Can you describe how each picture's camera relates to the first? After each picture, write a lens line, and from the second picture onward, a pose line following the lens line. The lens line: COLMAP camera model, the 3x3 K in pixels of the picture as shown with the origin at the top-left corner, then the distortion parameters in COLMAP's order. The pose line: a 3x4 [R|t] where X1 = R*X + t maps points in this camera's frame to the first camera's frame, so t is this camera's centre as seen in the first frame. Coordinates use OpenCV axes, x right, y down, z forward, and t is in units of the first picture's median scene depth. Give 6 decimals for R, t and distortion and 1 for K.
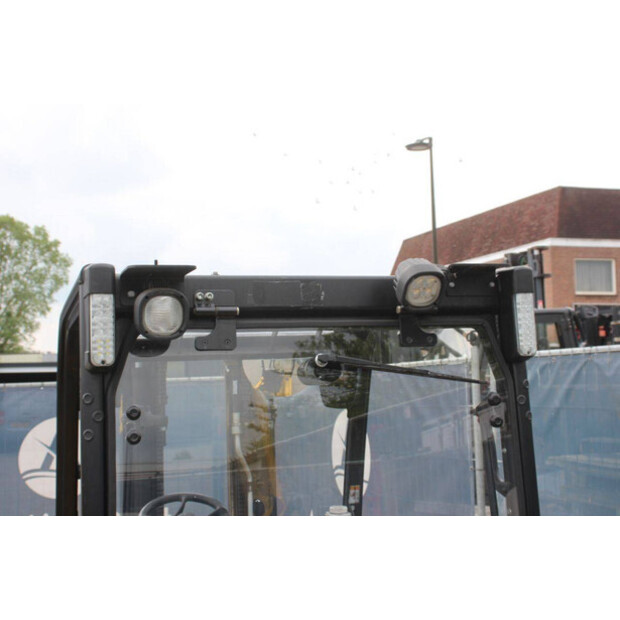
lens RADIAL K [[975.3, 0, 310.0], [0, 975.3, 310.0], [0, 0, 1]] dist [0.046808, 0.094512]
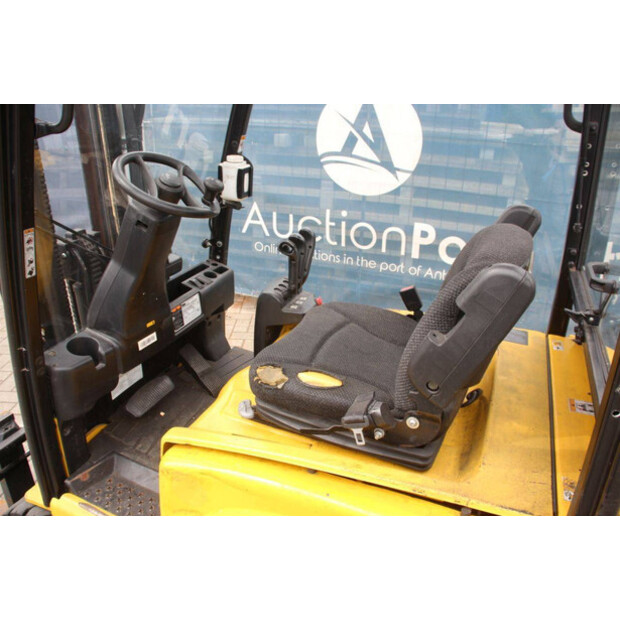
lens RADIAL K [[504.3, 0, 319.7], [0, 504.3, 300.8], [0, 0, 1]] dist [-0.206016, 0.210726]
pose [[0.620218, -0.280169, 0.732690, -0.029057], [-0.098841, 0.898686, 0.427311, 0.008628], [-0.778177, -0.337446, 0.529689, 0.048970]]
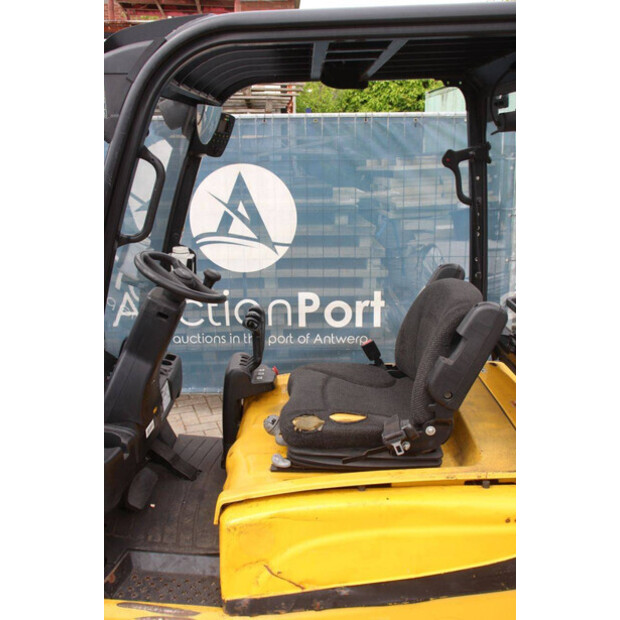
lens RADIAL K [[596.0, 0, 310.0], [0, 596.0, 310.0], [0, 0, 1]] dist [-0.131877, 0.184178]
pose [[0.288000, -0.235556, 0.928208, -0.047898], [-0.075976, 0.960600, 0.267350, 0.006374], [-0.954612, -0.147519, 0.258756, 0.055410]]
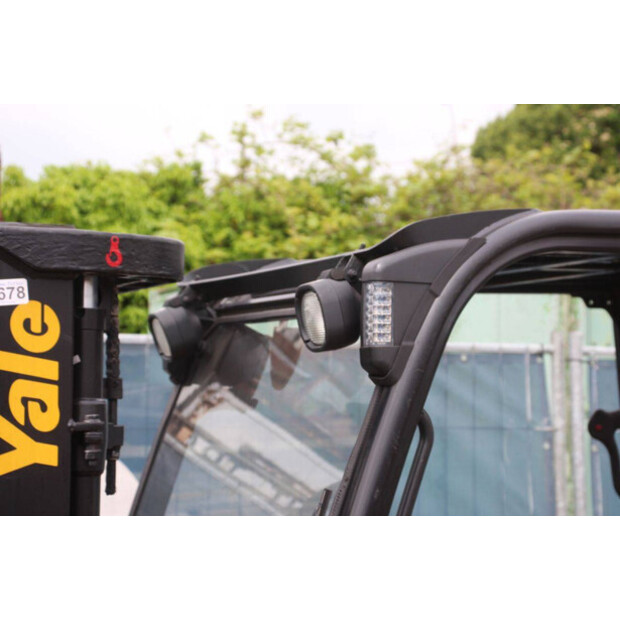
lens RADIAL K [[1457.9, 0, 310.0], [0, 1457.9, 310.0], [0, 0, 1]] dist [0.393314, 0.325913]
pose [[-0.104641, 0.090169, 0.990414, -0.069442], [-0.089627, 0.990974, -0.099689, 0.009788], [-0.990463, -0.099199, -0.095615, 0.083551]]
